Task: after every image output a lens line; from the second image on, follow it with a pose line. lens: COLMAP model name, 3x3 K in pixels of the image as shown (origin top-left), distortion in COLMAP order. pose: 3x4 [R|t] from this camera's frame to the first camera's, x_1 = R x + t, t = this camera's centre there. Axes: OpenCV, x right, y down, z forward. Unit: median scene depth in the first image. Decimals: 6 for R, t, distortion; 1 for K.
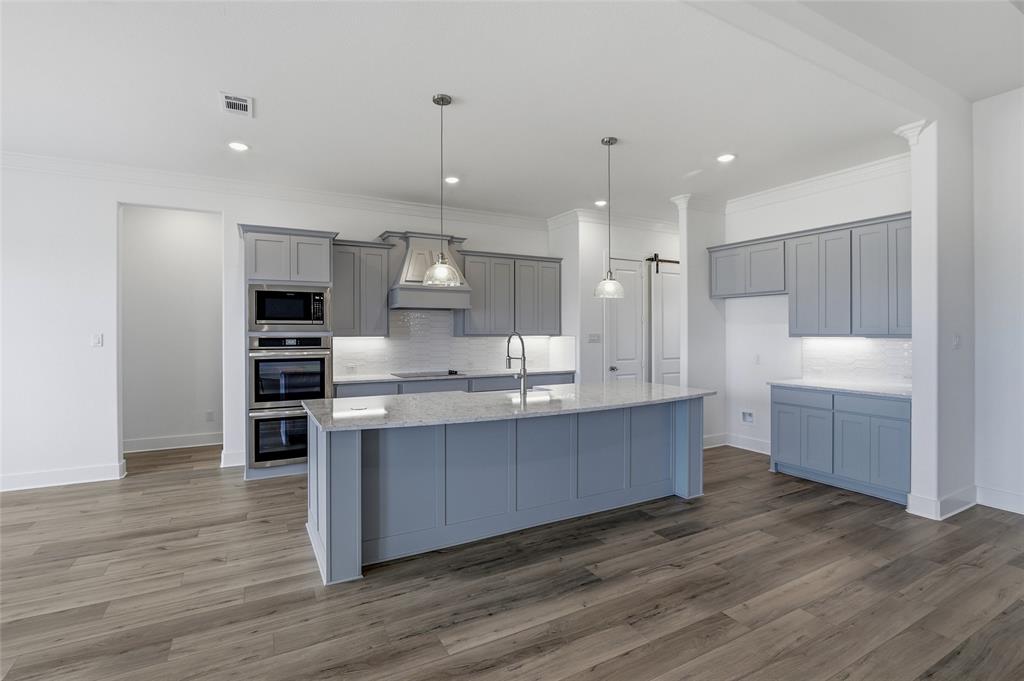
lens RADIAL K [[480.9, 0, 511.4], [0, 480.9, 337.7], [0, 0, 1]] dist [-0.013674, 0.000912]
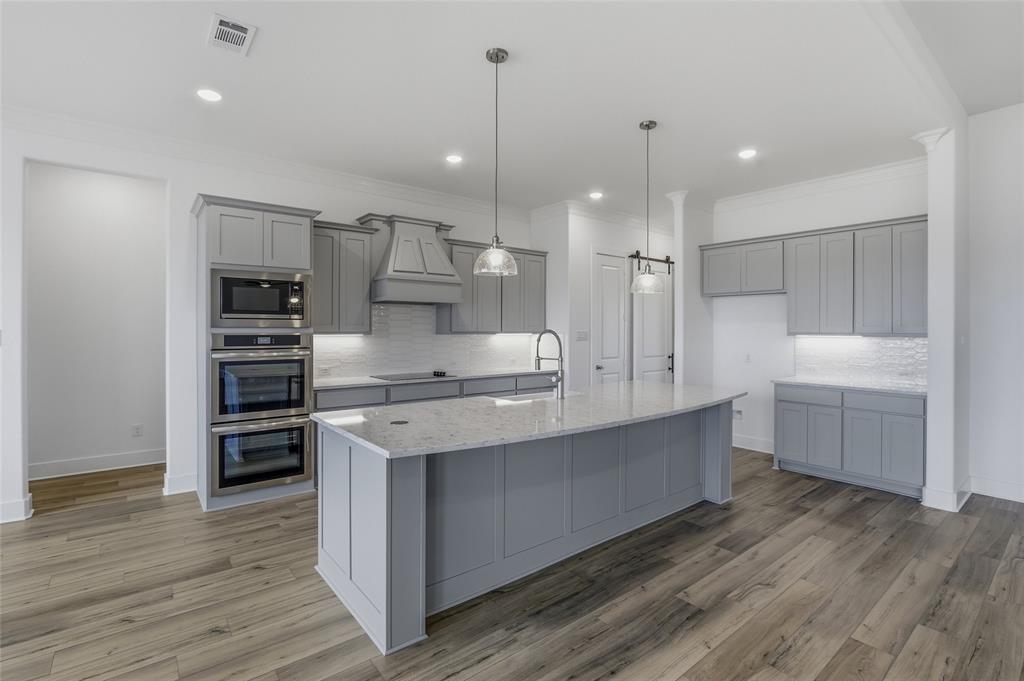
lens RADIAL K [[478.9, 0, 512.8], [0, 478.9, 334.1], [0, 0, 1]] dist [-0.013860, 0.000714]
pose [[0.984239, 0.002992, 0.176818, -0.193356], [-0.002720, 0.999995, -0.001777, -0.001501], [-0.176822, 0.001268, 0.984242, 0.120539]]
